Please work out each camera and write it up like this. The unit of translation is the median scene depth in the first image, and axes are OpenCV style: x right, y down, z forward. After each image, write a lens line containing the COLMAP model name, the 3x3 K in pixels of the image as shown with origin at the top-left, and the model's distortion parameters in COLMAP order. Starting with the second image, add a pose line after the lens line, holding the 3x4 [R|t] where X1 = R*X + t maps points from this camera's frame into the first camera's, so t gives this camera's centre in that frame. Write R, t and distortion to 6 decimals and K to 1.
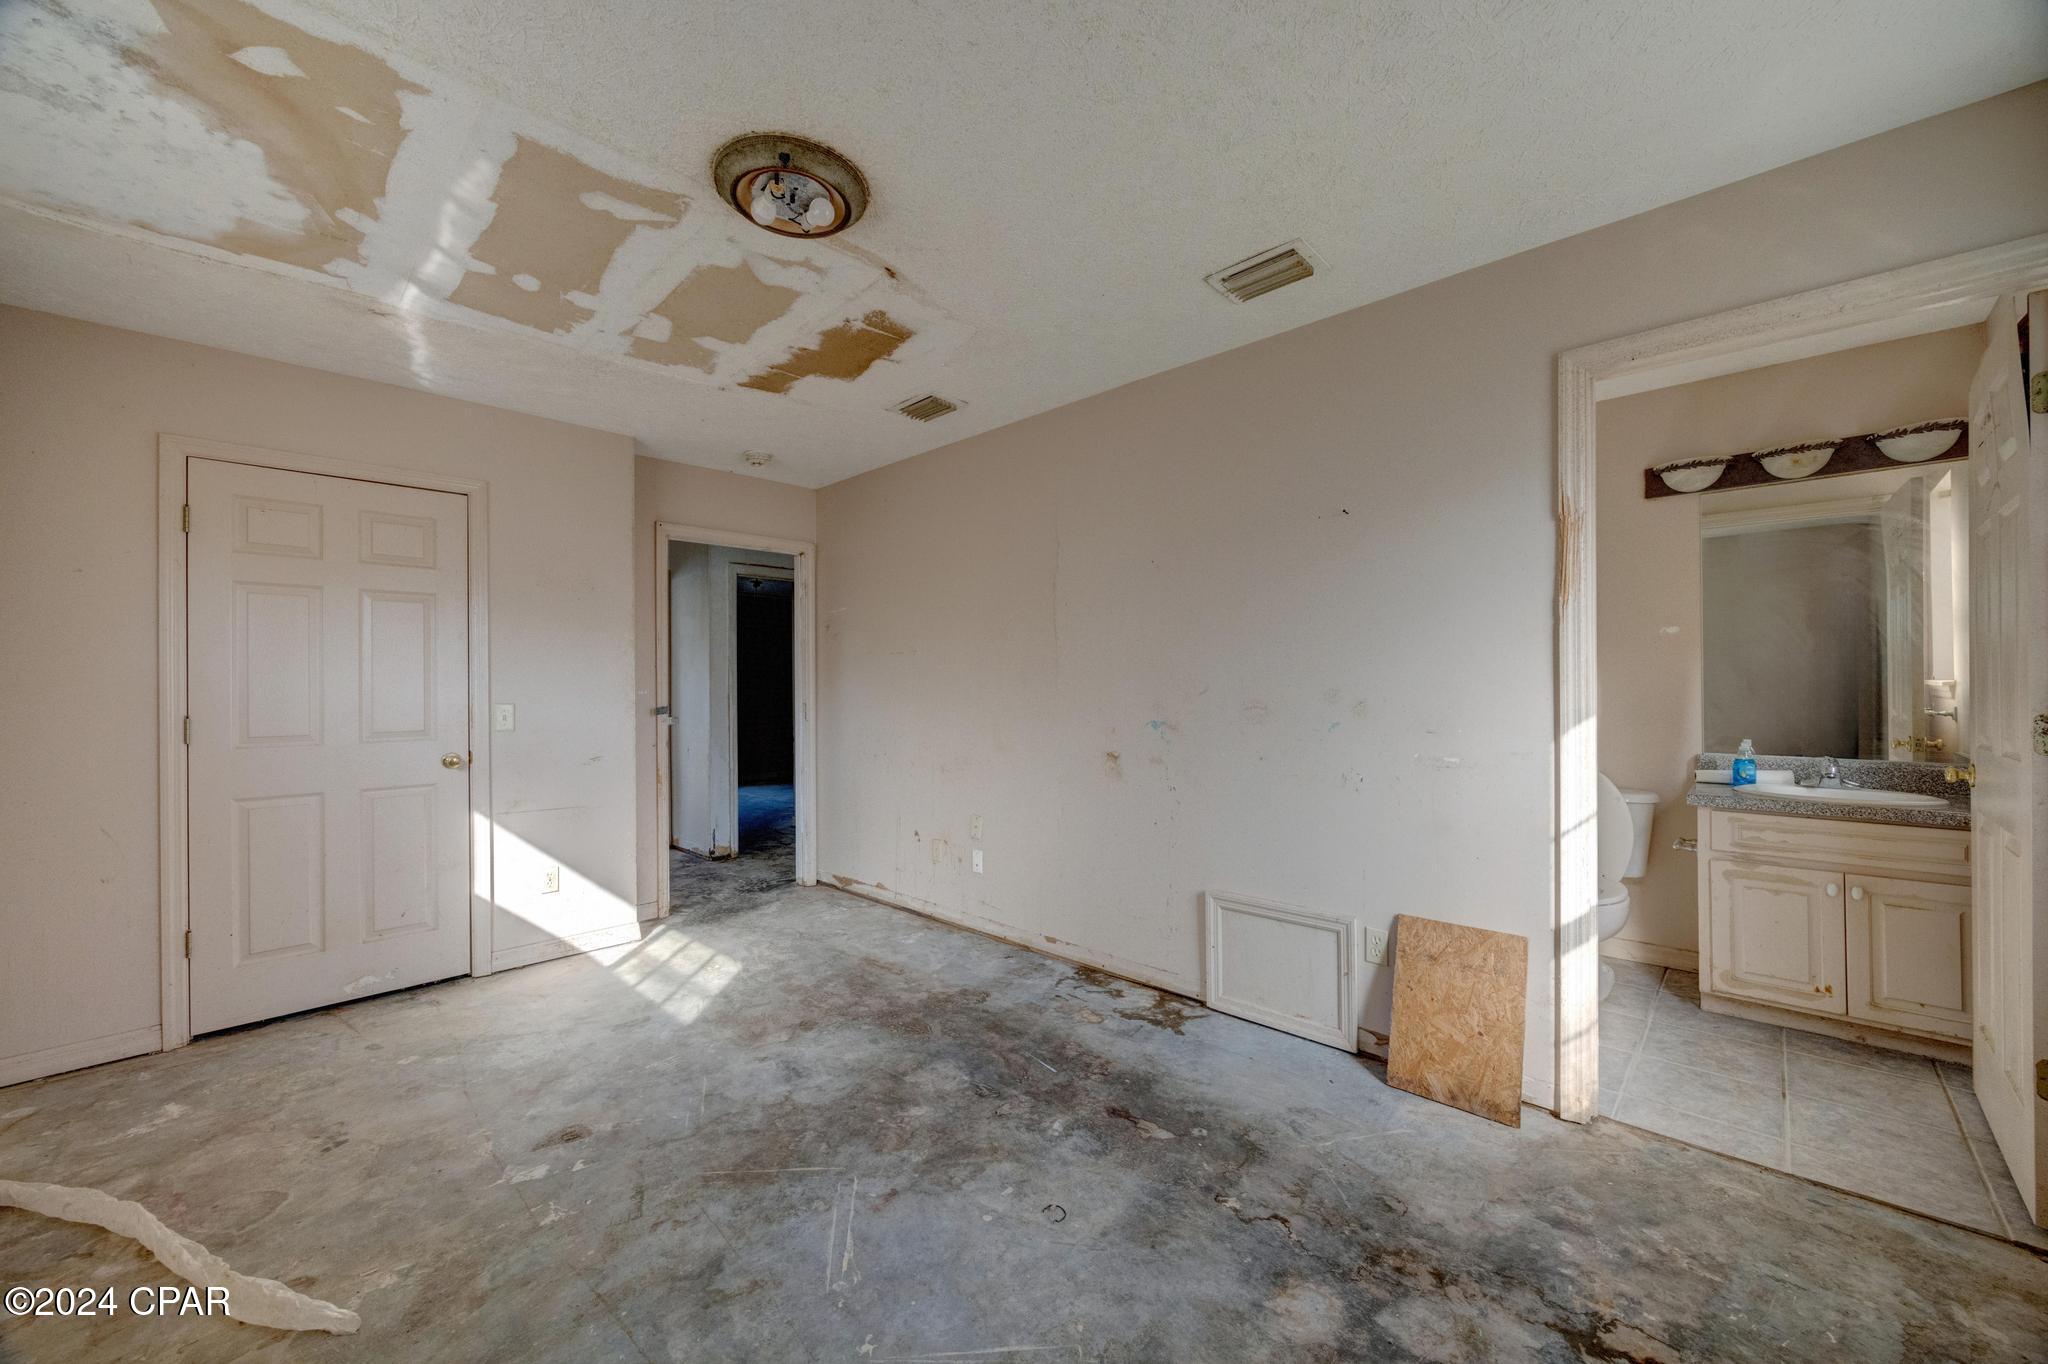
lens RADIAL K [[774.3, 0, 1023.4], [0, 774.3, 680.0], [0, 0, 1]] dist [0.000573, 0.000487]
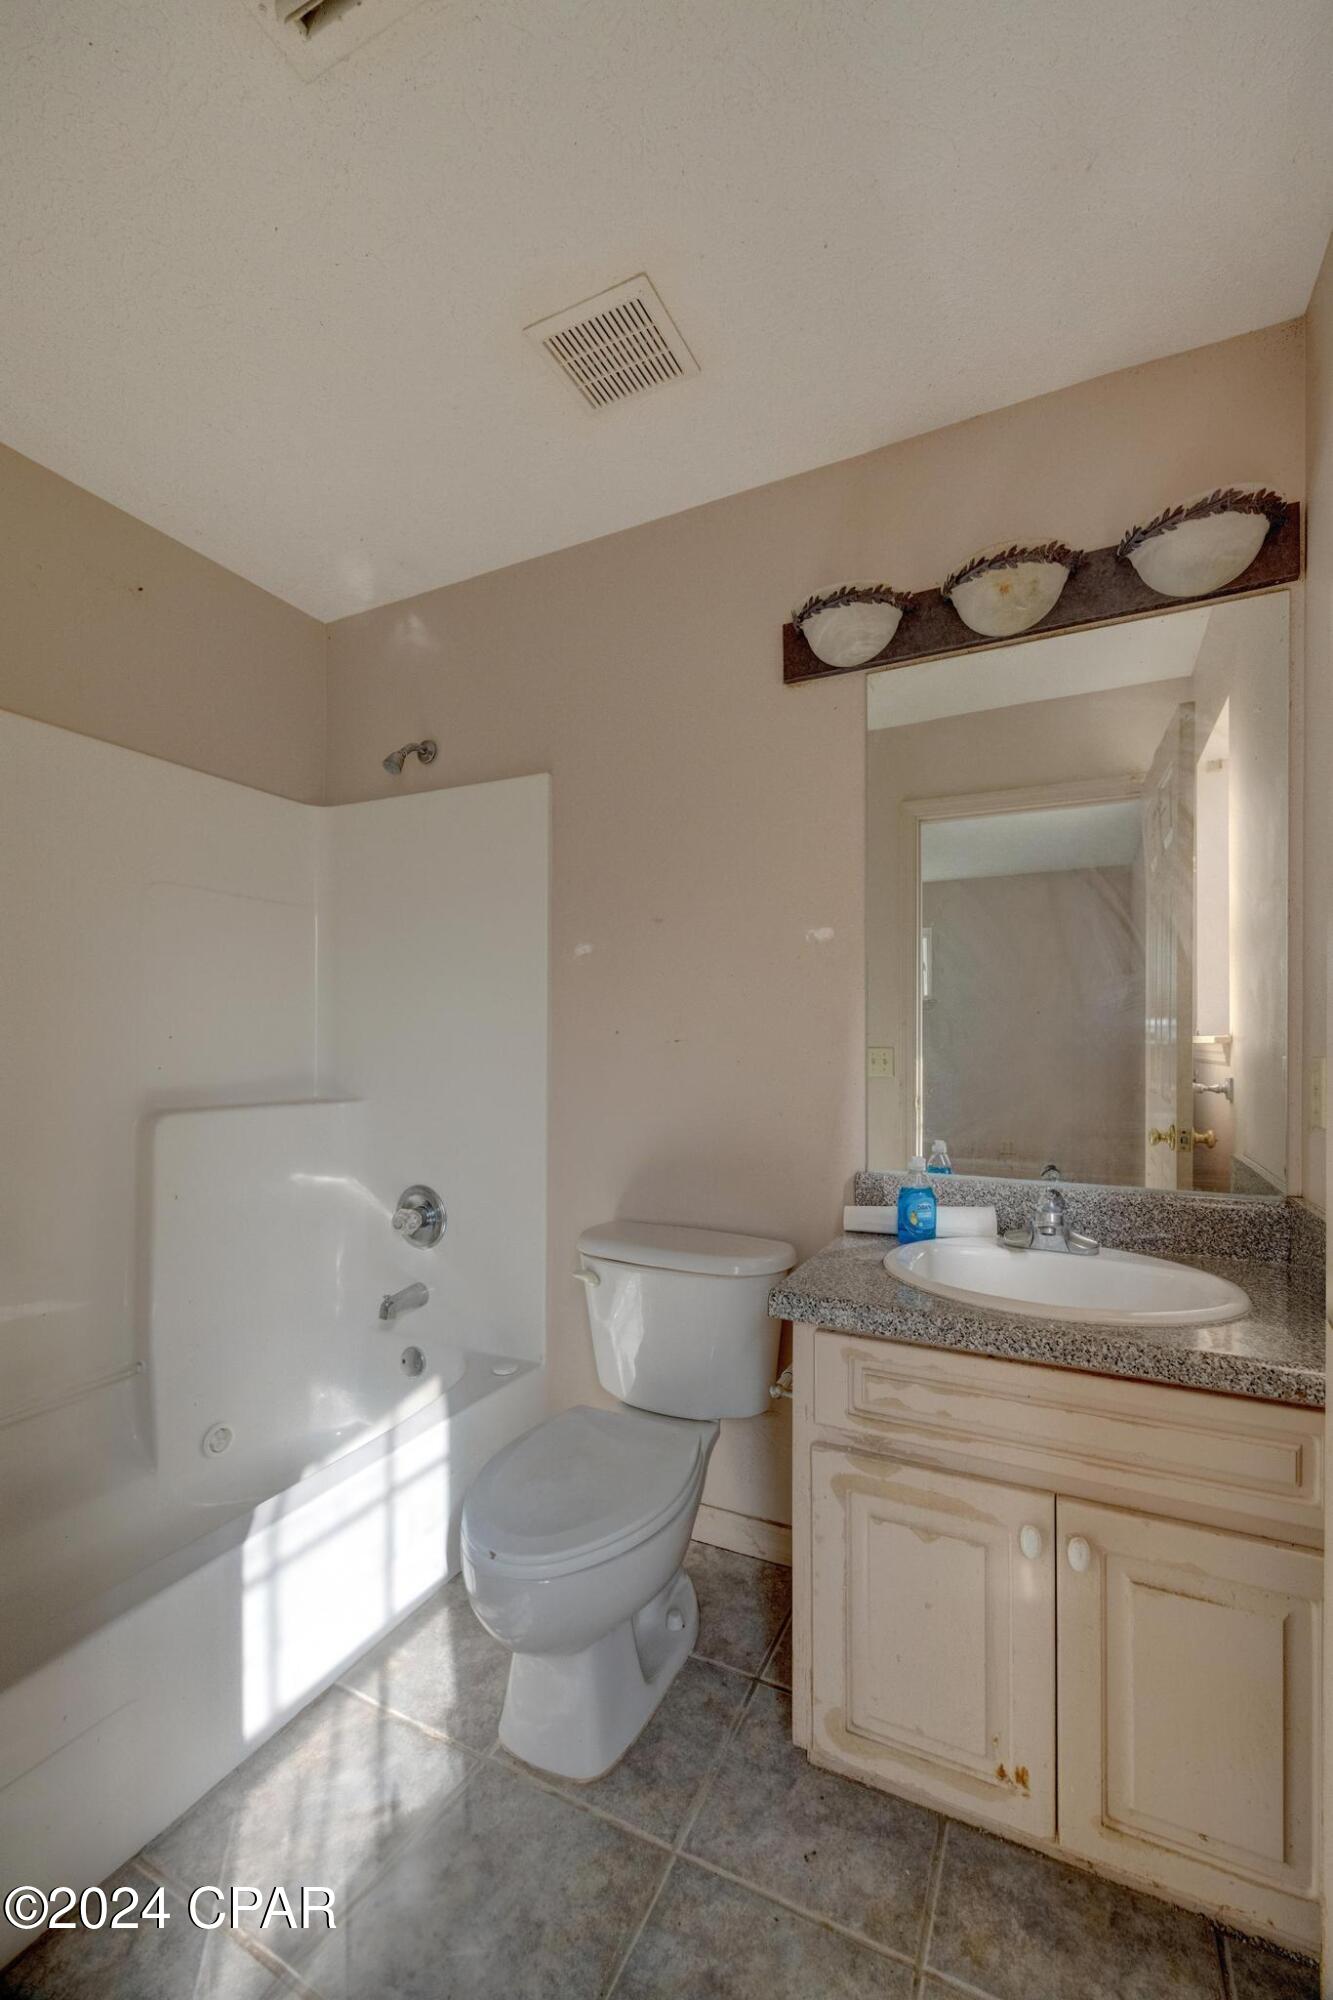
lens RADIAL K [[756.1, 0, 667.8], [0, 756.1, 1042.7], [0, 0, 1]] dist [0.000573, 0.000487]
pose [[0.962456, 0.007599, 0.271331, 0.662847], [-0.009045, 0.999951, 0.004078, 0.008696], [-0.271287, -0.006379, 0.962477, 0.593016]]
